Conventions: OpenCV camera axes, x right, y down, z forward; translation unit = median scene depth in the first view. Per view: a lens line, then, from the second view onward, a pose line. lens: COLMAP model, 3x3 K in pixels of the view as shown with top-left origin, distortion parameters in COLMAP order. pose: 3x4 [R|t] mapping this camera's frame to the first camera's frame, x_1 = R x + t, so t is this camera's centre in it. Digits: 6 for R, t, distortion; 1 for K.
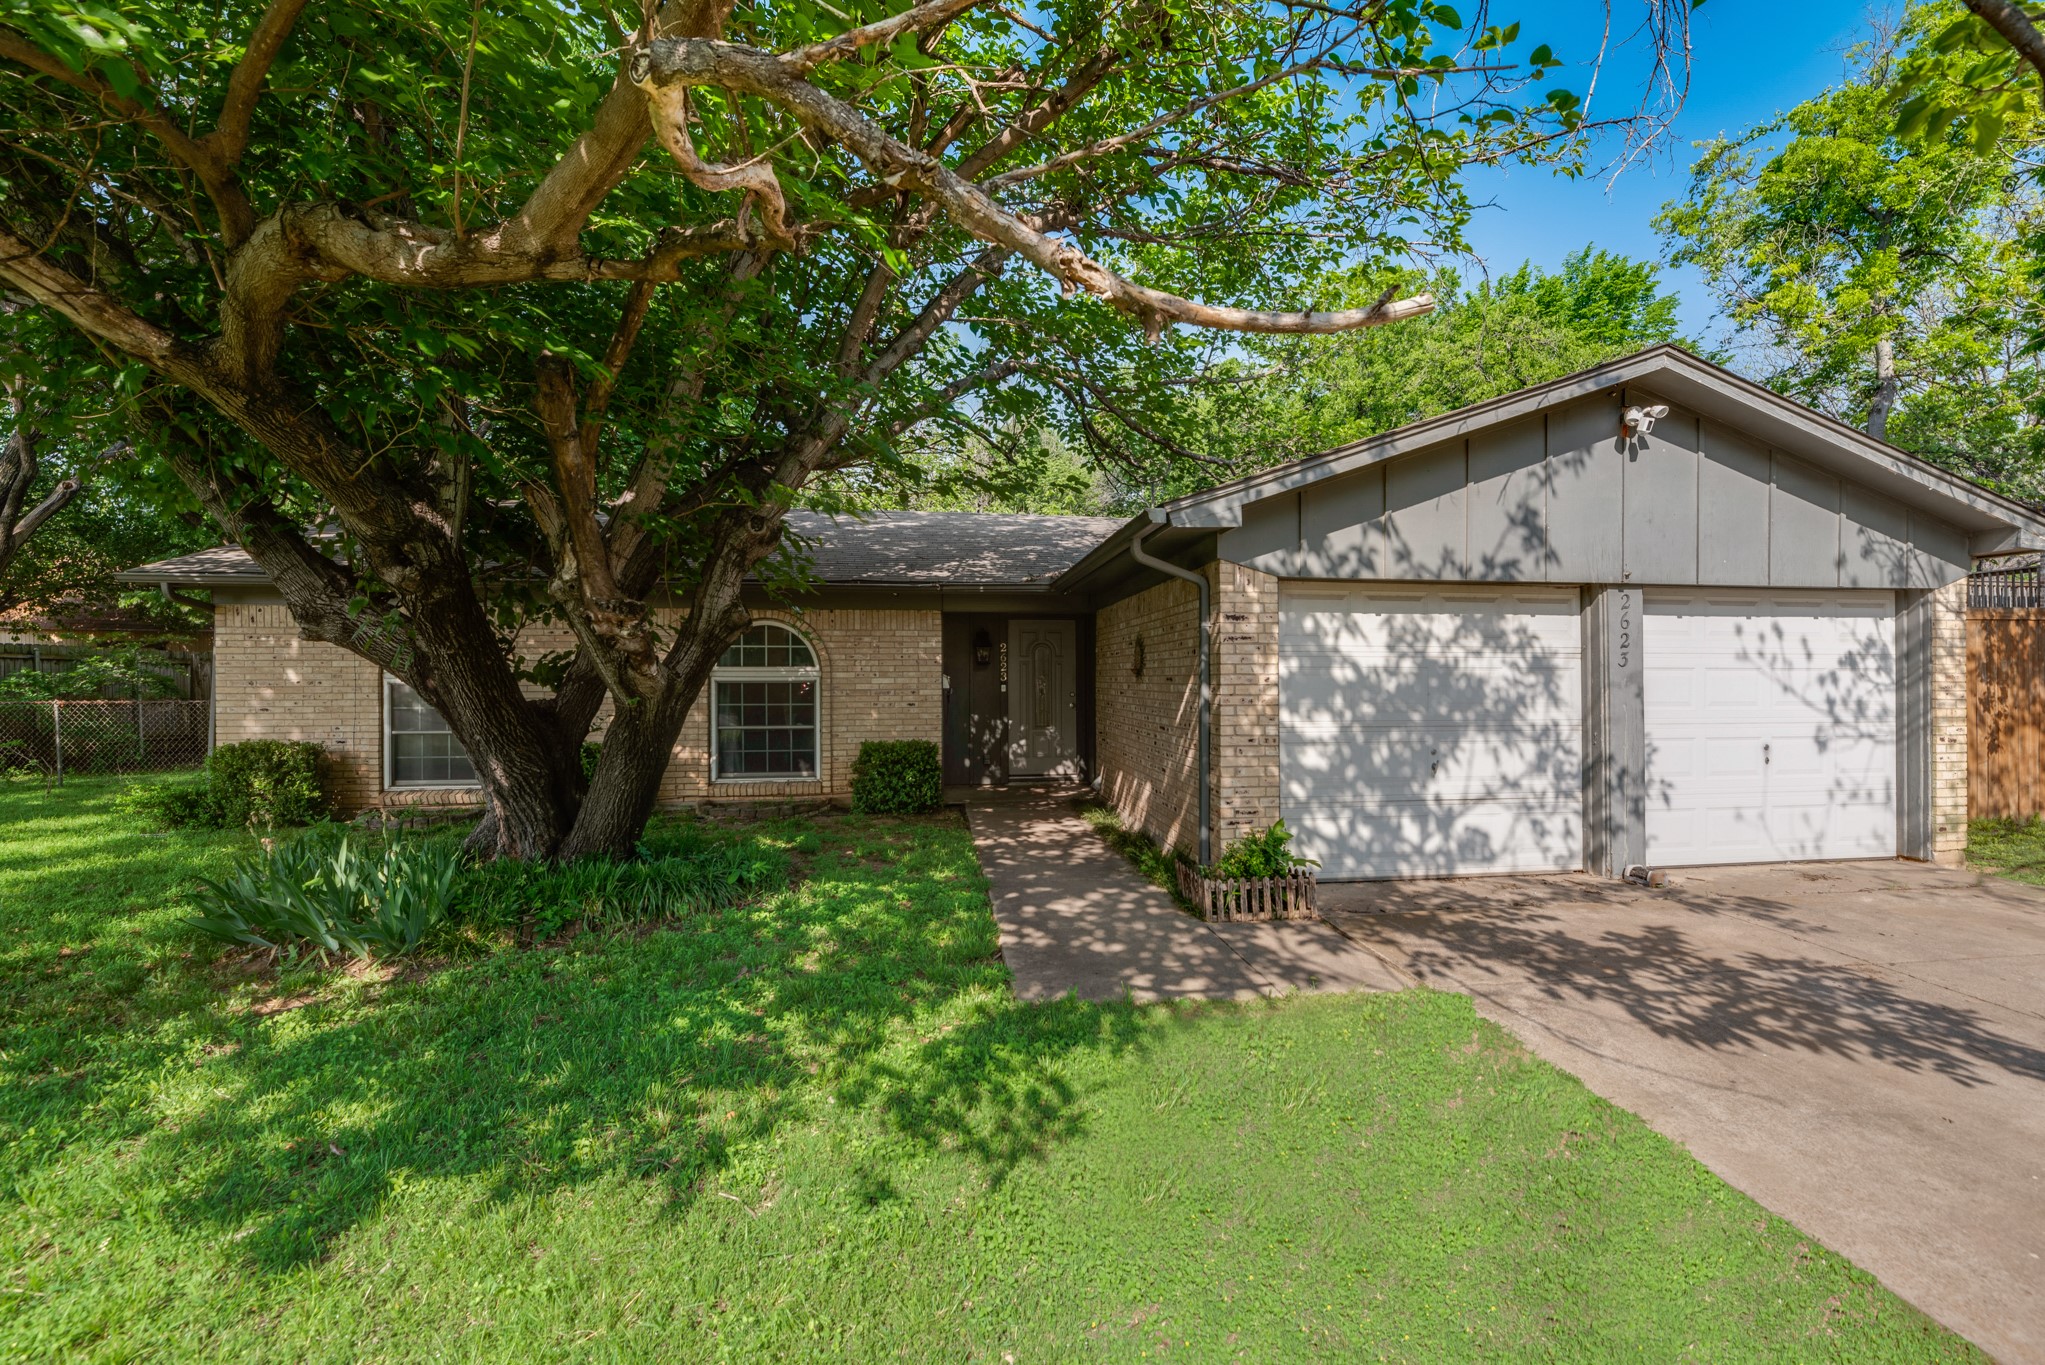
lens RADIAL K [[969.3, 0, 1110.2], [0, 969.3, 699.6], [0, 0, 1]] dist [0.005522, 0.002477]
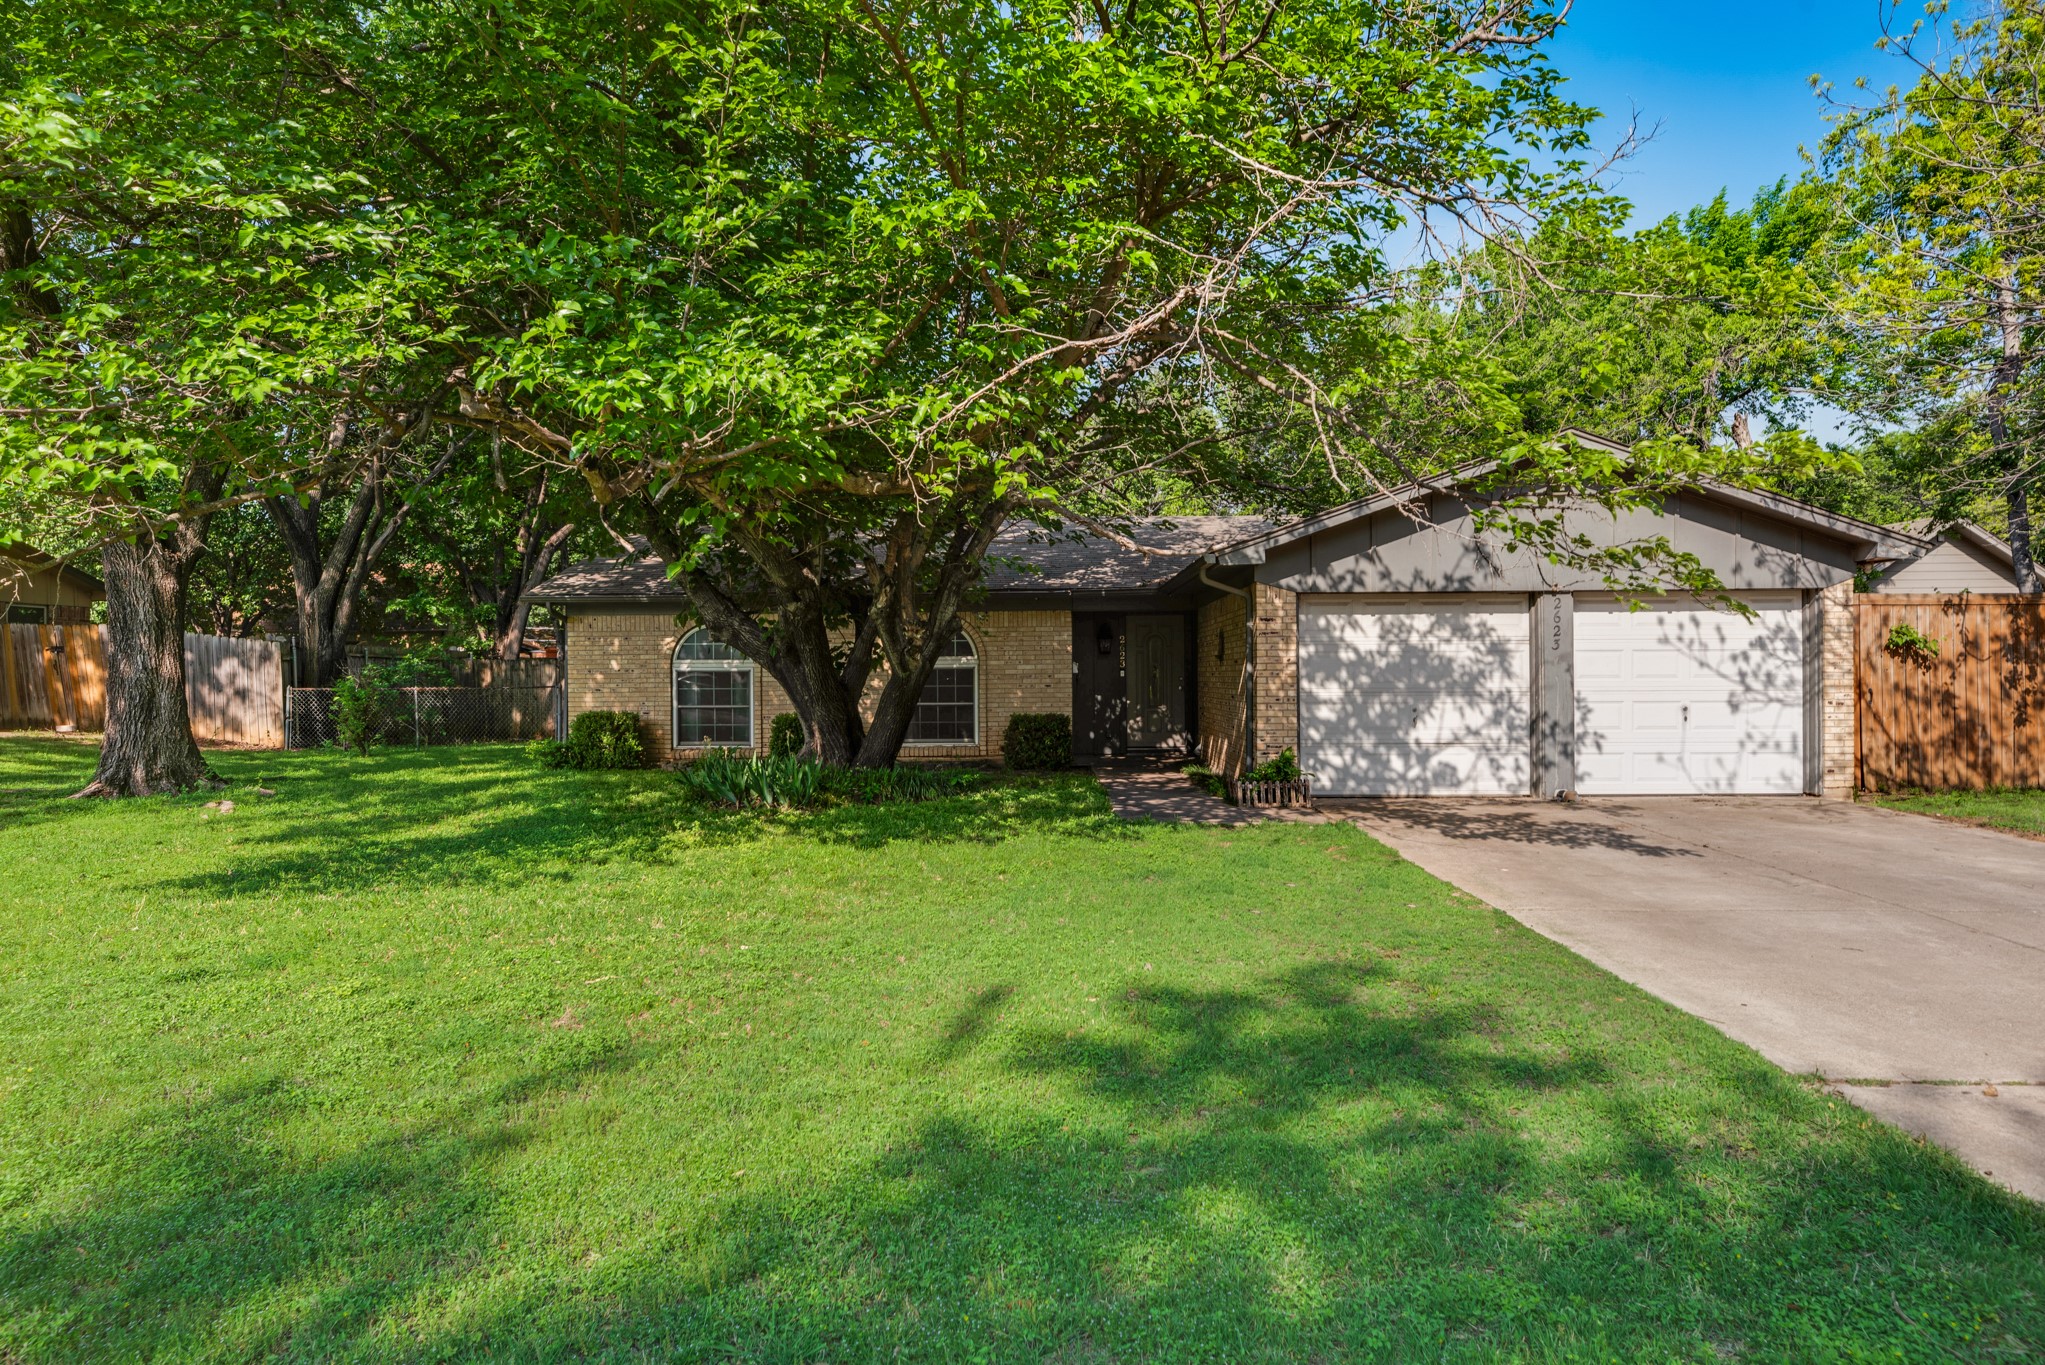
lens RADIAL K [[969.3, 0, 1051.2], [0, 969.3, 695.6], [0, 0, 1]] dist [0.005522, 0.002477]
pose [[0.982593, -0.000524, -0.185770, 0.068933], [0.001636, 0.999982, 0.005833, 0.023348], [0.185763, -0.006035, 0.982576, -0.504018]]
